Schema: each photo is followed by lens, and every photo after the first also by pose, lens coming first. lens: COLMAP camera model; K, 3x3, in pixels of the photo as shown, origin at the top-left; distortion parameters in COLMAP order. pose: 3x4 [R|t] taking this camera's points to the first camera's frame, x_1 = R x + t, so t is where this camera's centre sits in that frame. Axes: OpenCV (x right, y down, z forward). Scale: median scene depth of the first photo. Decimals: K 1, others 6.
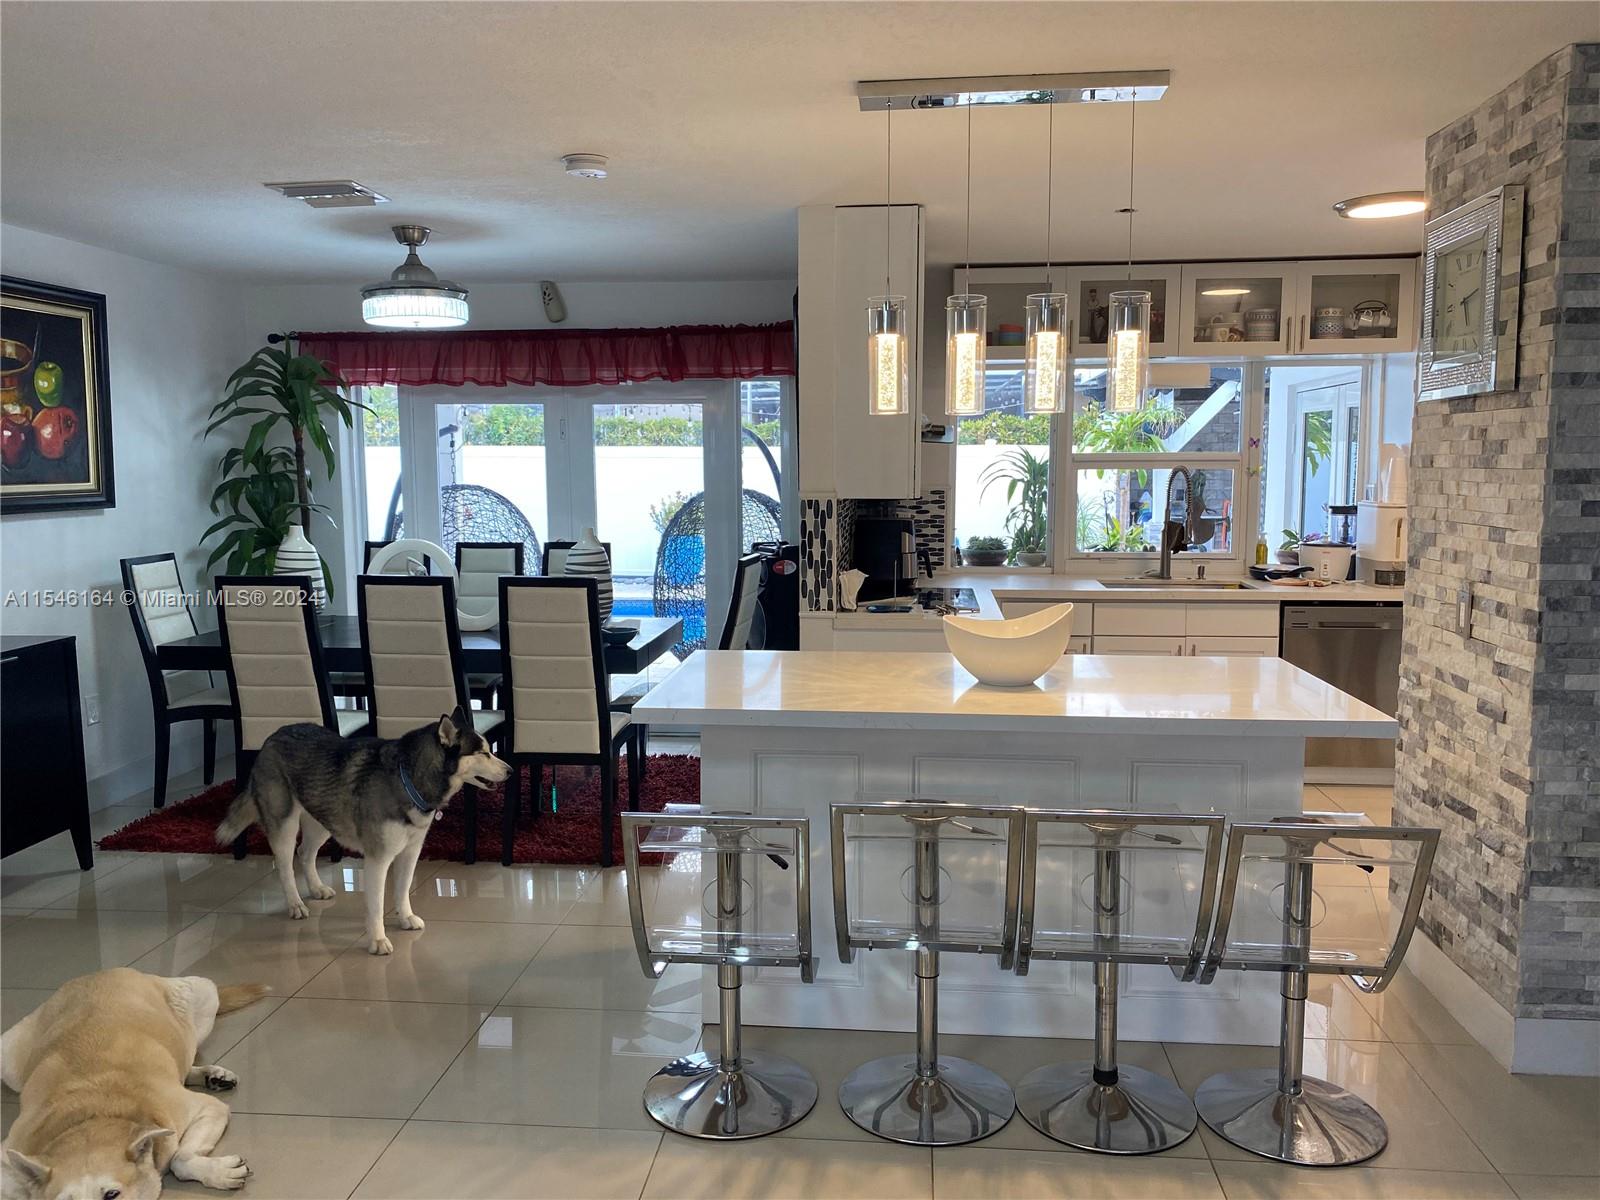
lens RADIAL K [[1222.3, 0, 793.8], [0, 1222.3, 596.8], [0, 0, 1]] dist [0.133172, -0.354649]
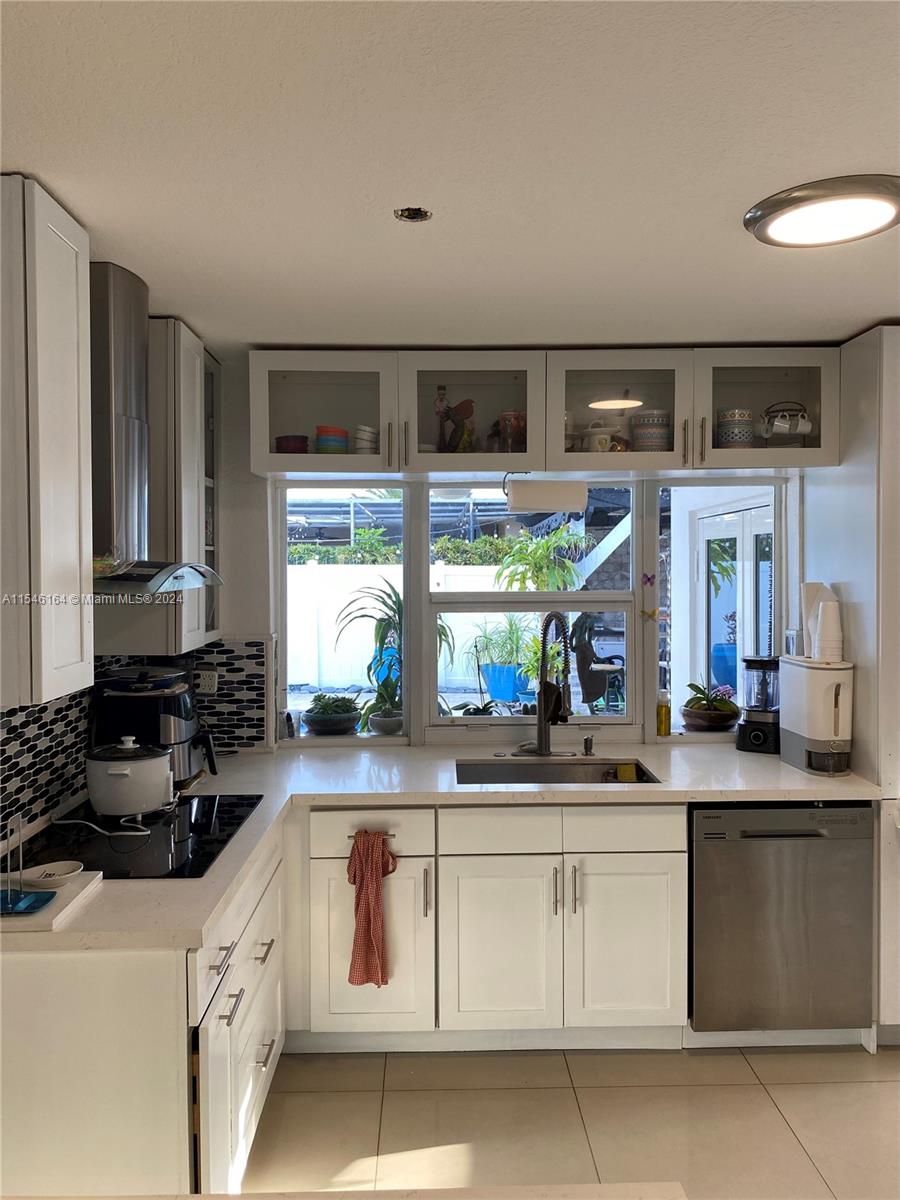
lens RADIAL K [[922.0, 0, 446.8], [0, 922.0, 601.8], [0, 0, 1]] dist [0.061181, -0.086469]
pose [[0.993216, -0.008532, 0.115969, 0.186953], [0.017156, 0.997142, -0.073570, -0.074169], [-0.115010, 0.075061, 0.990524, 0.458163]]
